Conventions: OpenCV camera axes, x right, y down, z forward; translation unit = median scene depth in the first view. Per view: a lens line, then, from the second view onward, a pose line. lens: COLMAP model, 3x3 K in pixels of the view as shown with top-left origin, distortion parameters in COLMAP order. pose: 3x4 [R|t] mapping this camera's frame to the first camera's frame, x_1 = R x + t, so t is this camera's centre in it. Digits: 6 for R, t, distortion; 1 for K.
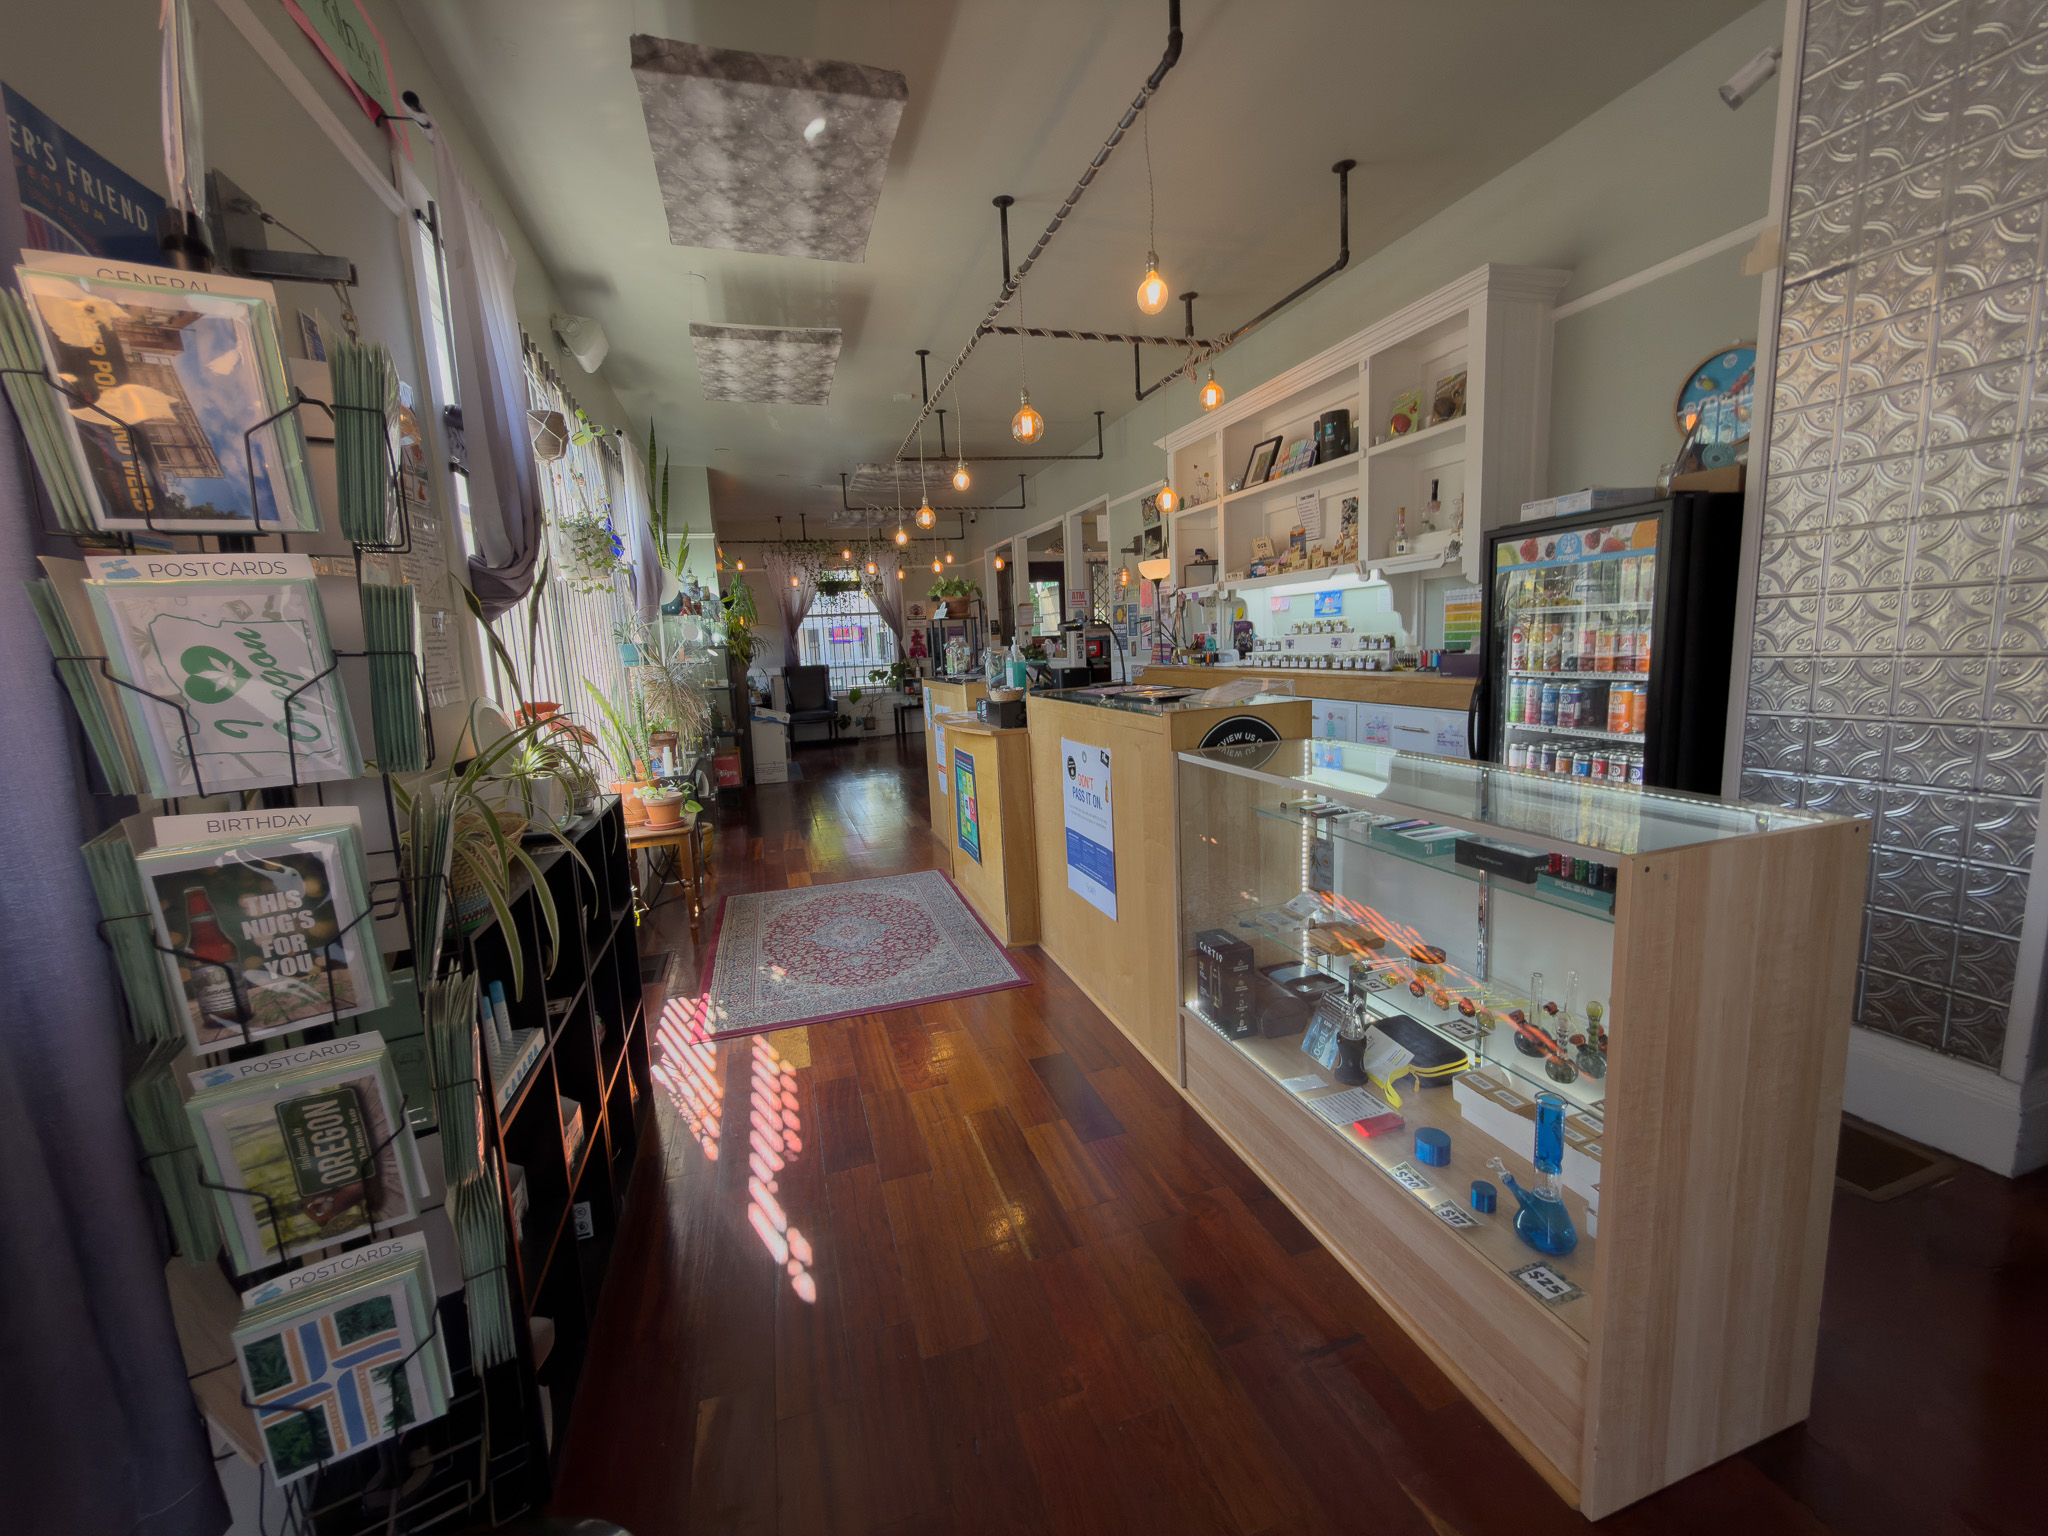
lens RADIAL K [[827.4, 0, 1015.3], [0, 827.4, 764.7], [0, 0, 1]] dist [0.003775, 0.000137]
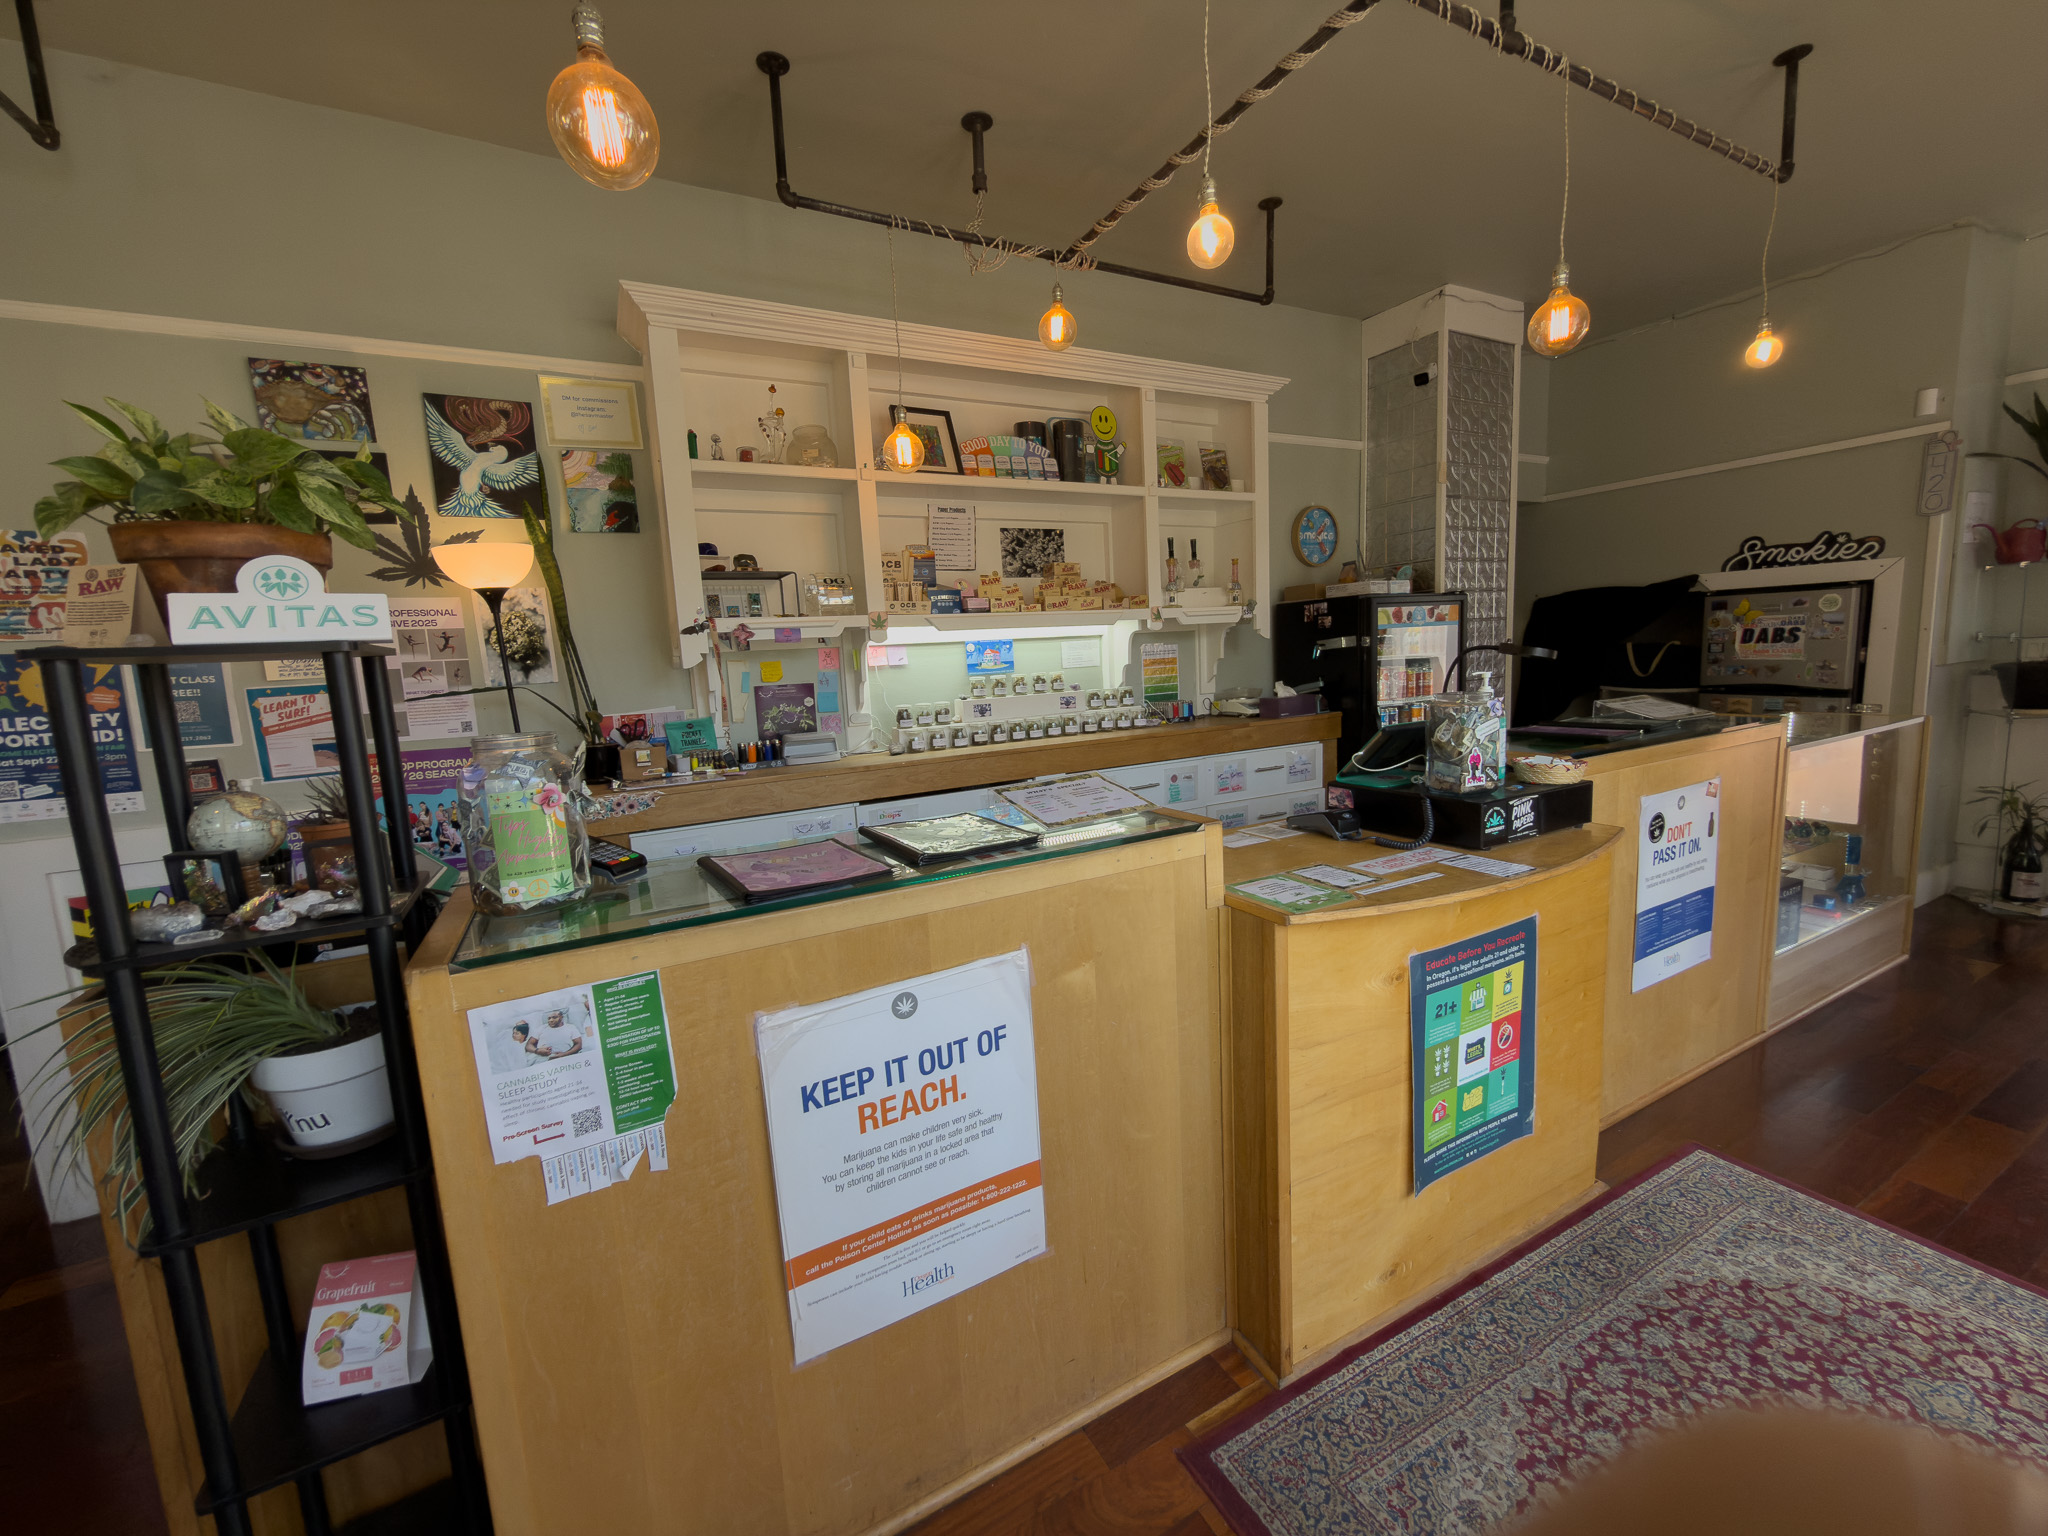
lens RADIAL K [[827.4, 0, 1015.3], [0, 827.4, 764.7], [0, 0, 1]] dist [0.003775, 0.000137]
pose [[-0.194470, -0.070045, 0.978404, -0.638649], [0.208148, 0.971785, 0.110943, -0.296218], [-0.958570, 0.225228, -0.174403, 1.887824]]
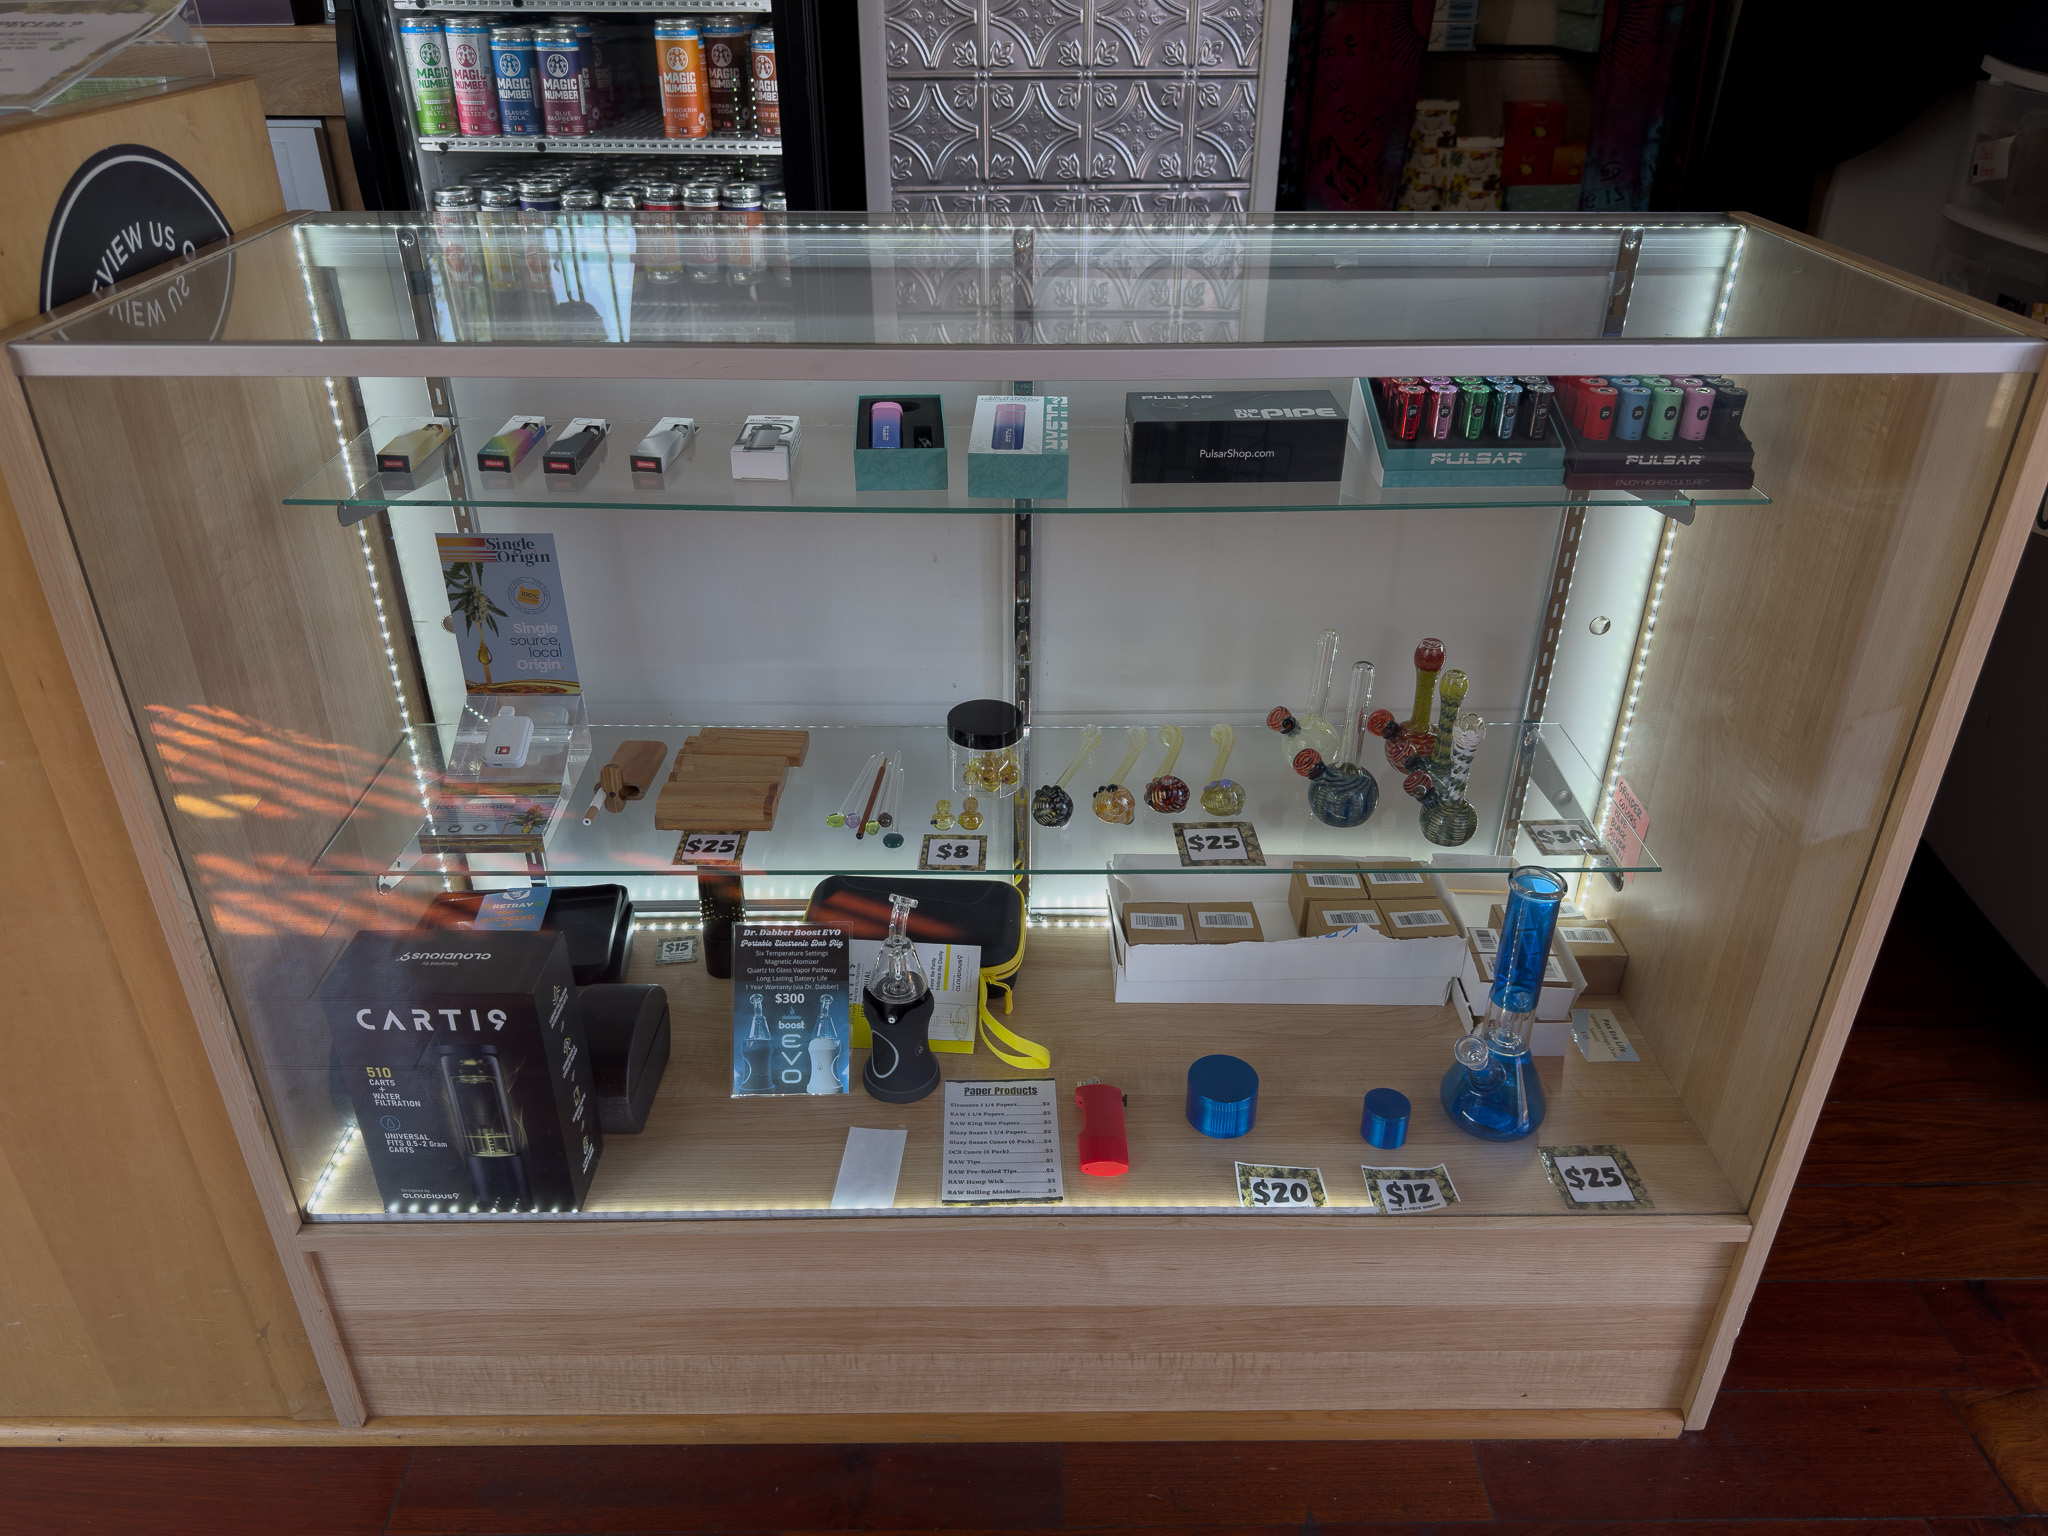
lens RADIAL K [[1467.1, 0, 1024.0], [0, 1467.1, 768.0], [0, 0, 1]] dist [-0.001884, -0.001065]
pose [[0.276681, -0.432826, 0.857968, -0.089647], [0.125335, 0.901450, 0.414342, -0.033875], [-0.952753, -0.007107, 0.303663, 0.512346]]
